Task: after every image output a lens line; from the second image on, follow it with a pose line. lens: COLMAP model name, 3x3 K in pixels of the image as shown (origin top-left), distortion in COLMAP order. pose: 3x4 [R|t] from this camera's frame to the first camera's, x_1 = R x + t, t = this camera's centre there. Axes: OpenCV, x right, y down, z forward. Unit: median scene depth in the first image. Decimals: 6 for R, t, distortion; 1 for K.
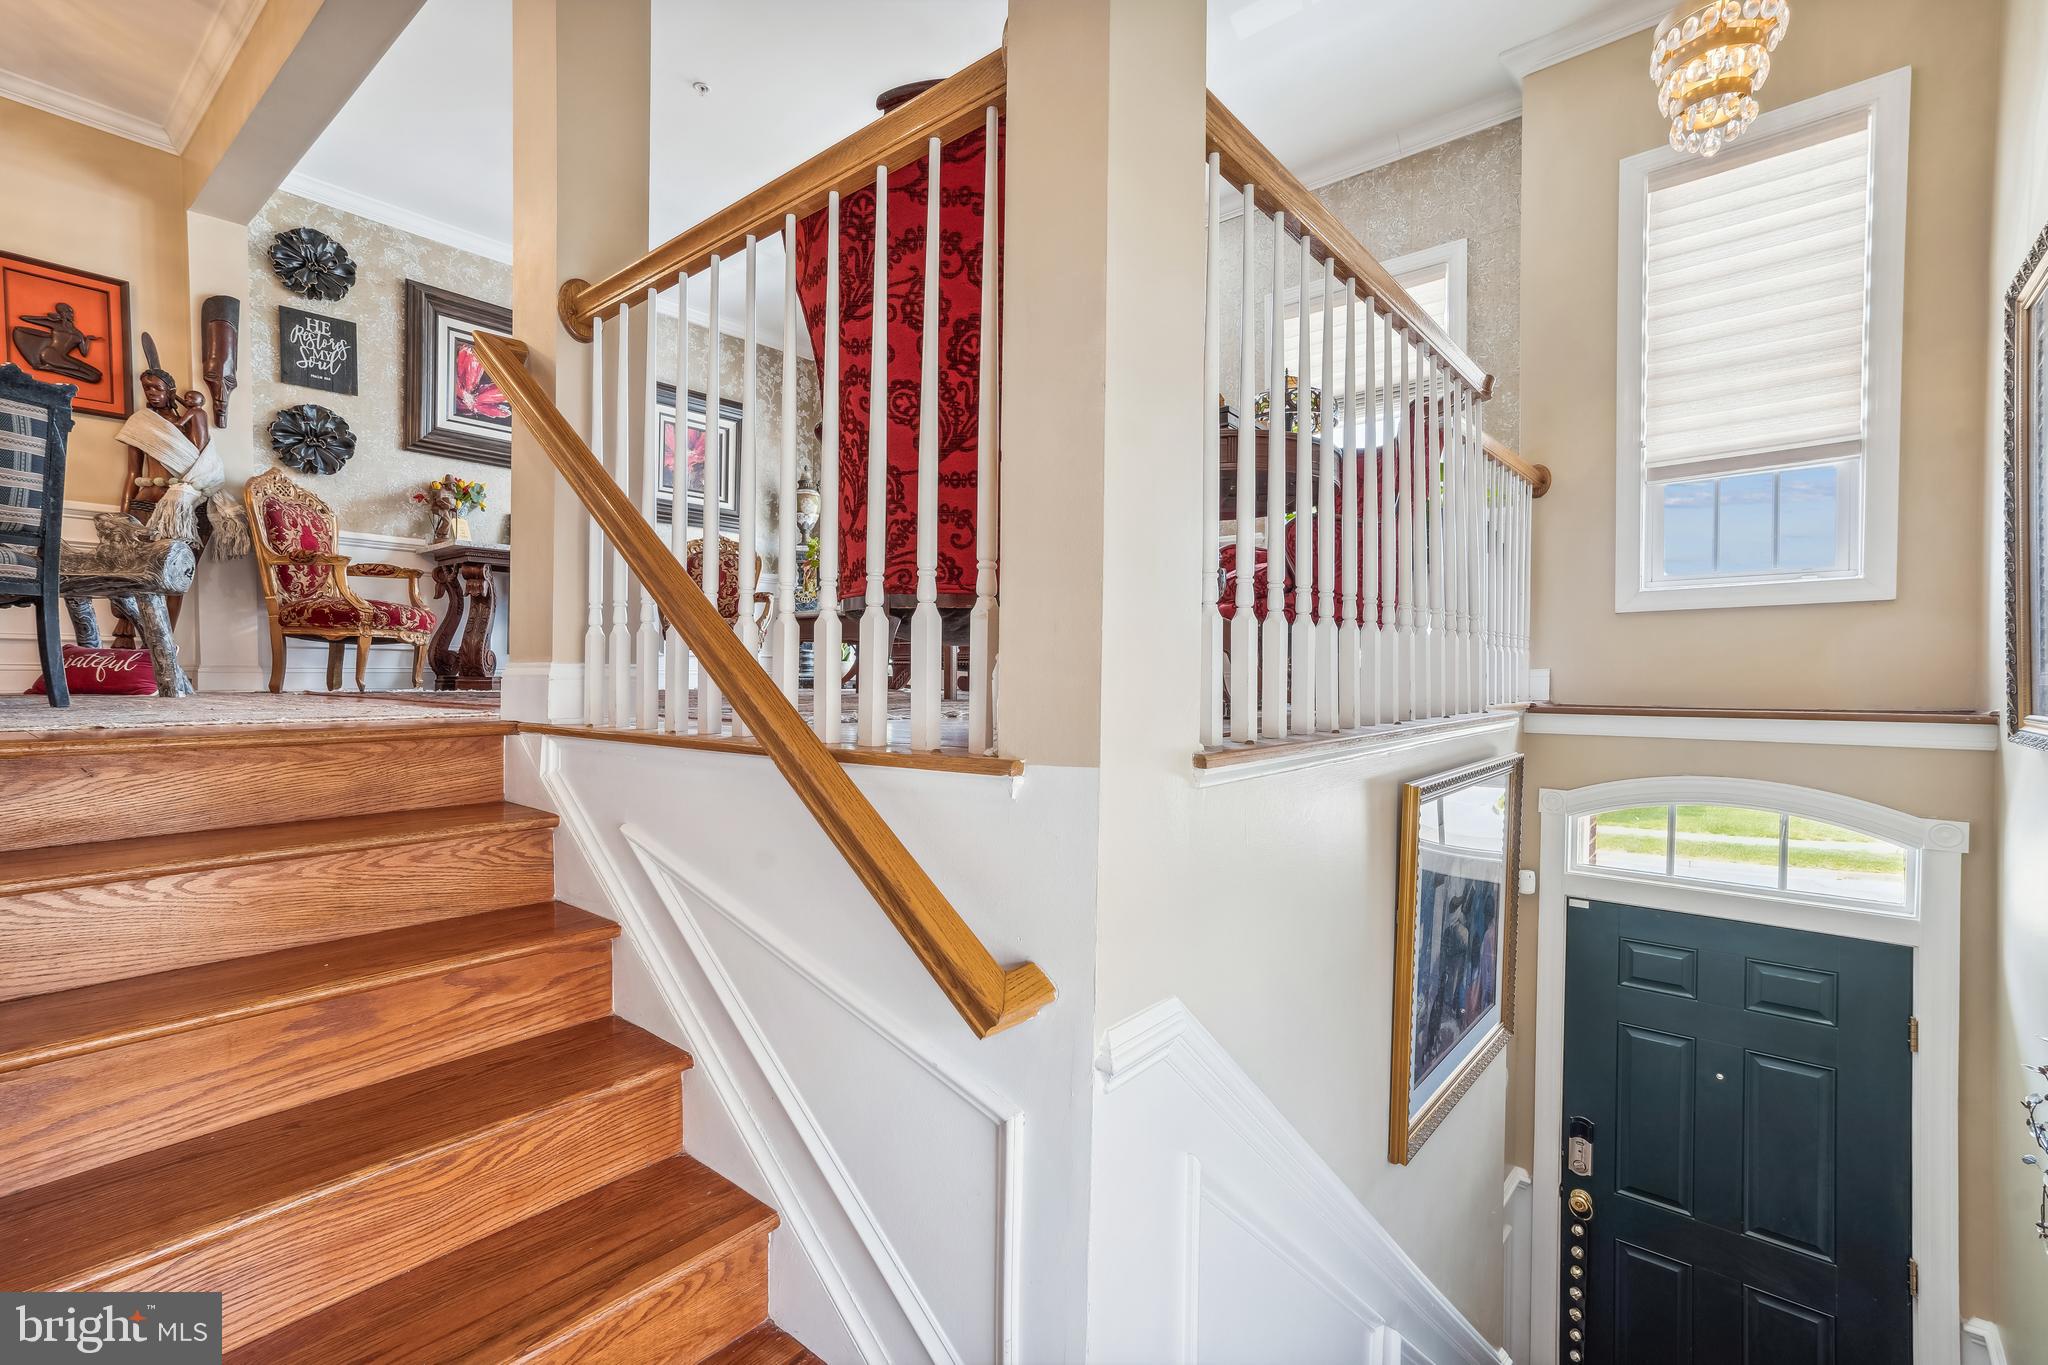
lens RADIAL K [[939.7, 0, 1015.9], [0, 939.7, 699.6], [0, 0, 1]] dist [-0.008583, 0.001792]
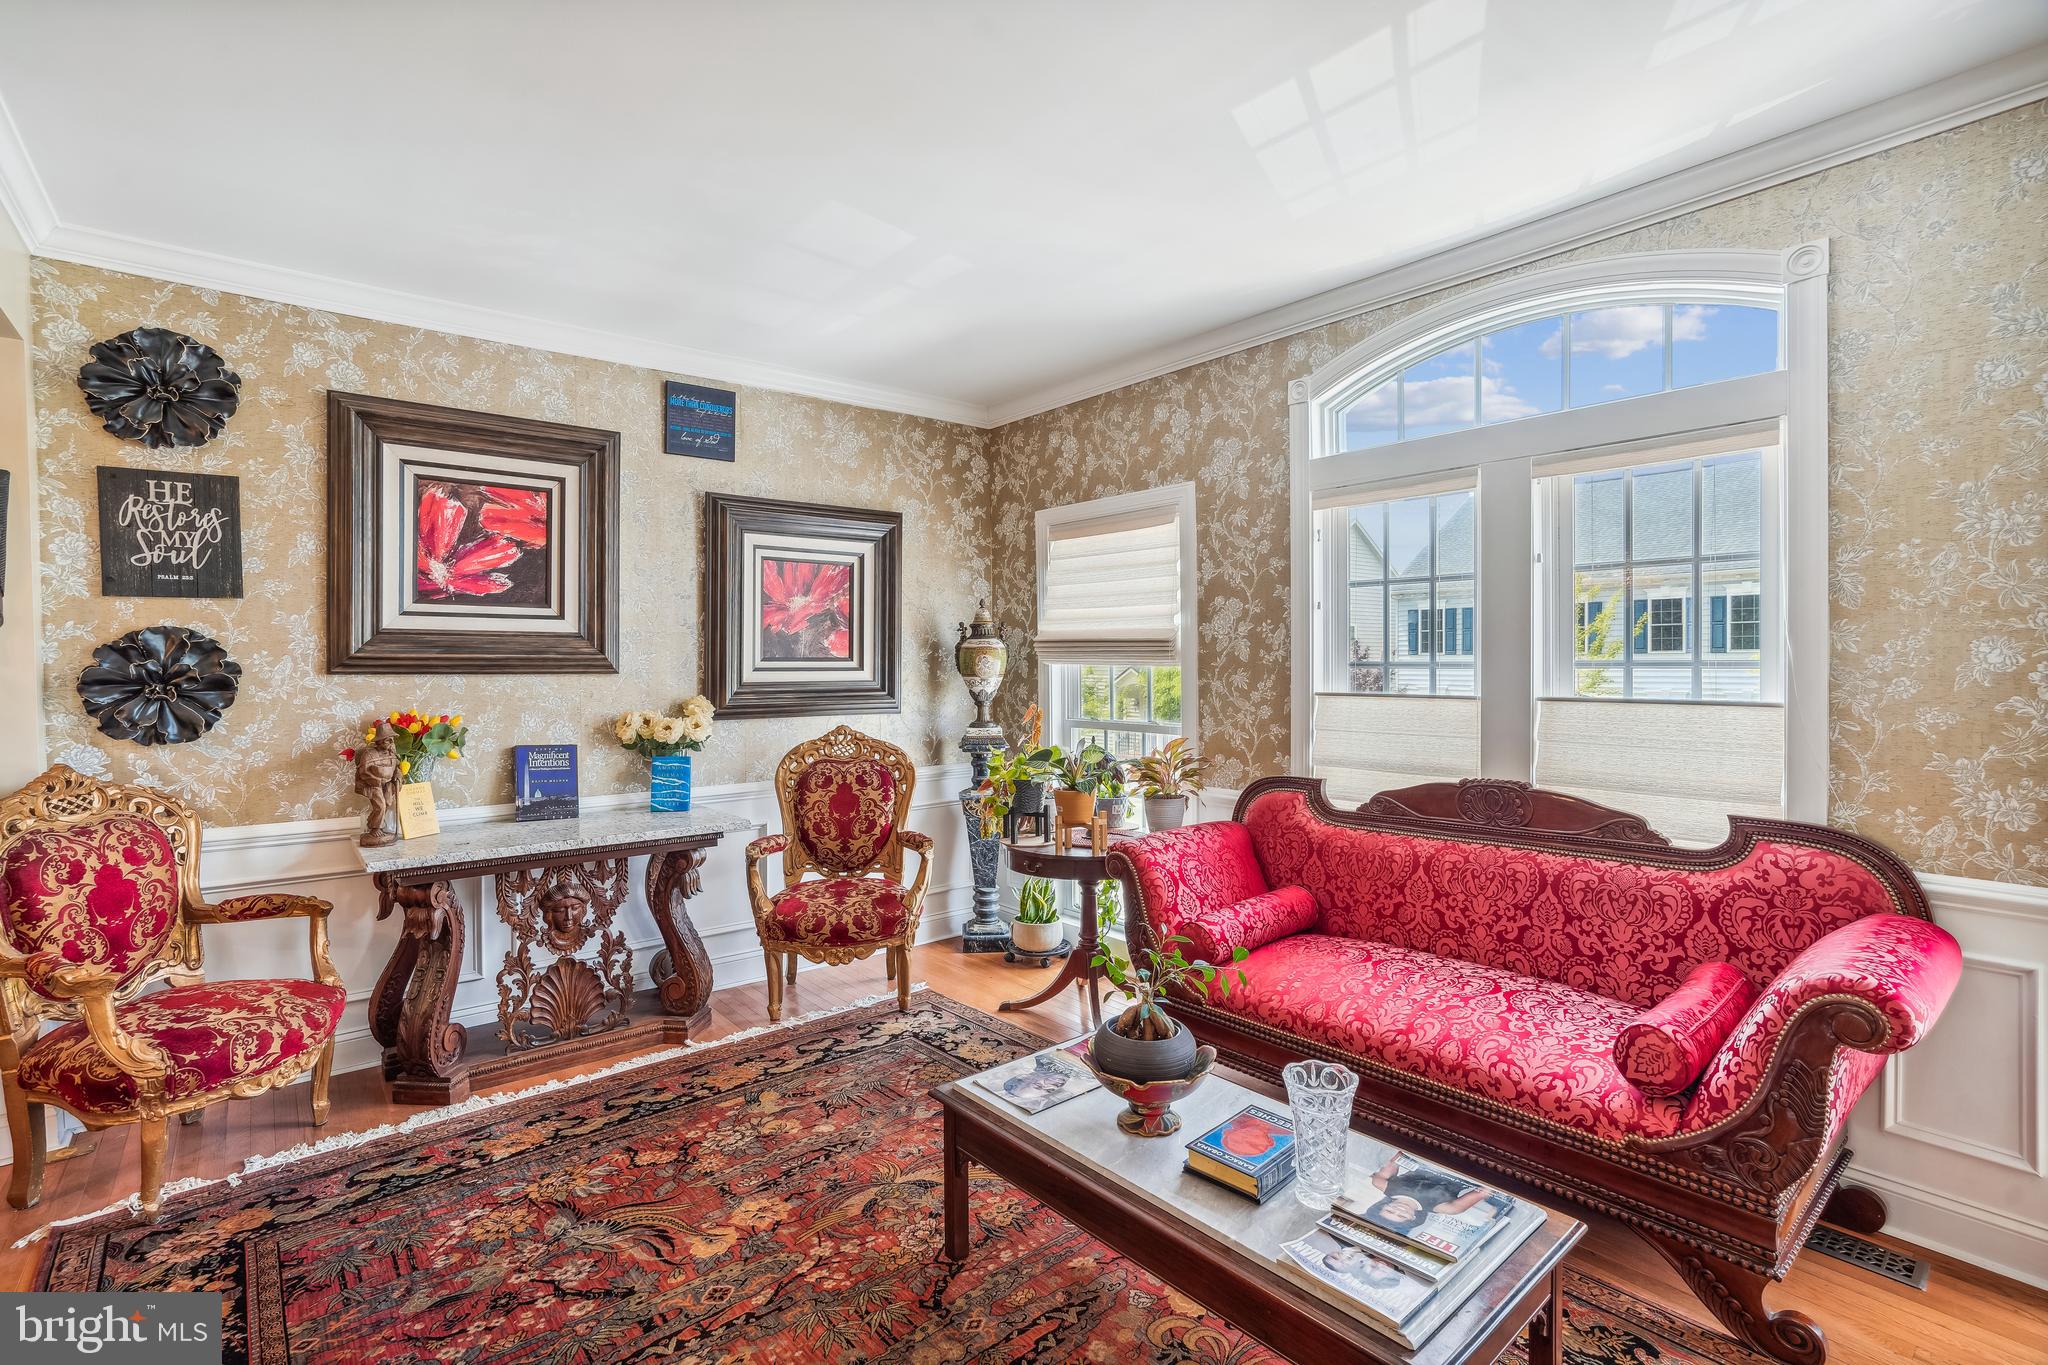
lens RADIAL K [[939.7, 0, 1020.4], [0, 939.7, 660.3], [0, 0, 1]] dist [-0.008583, 0.001792]
pose [[0.981696, -0.013261, -0.189993, -0.102573], [0.012531, 0.999909, -0.005043, -0.273661], [0.190043, 0.002570, 0.981772, 0.504720]]
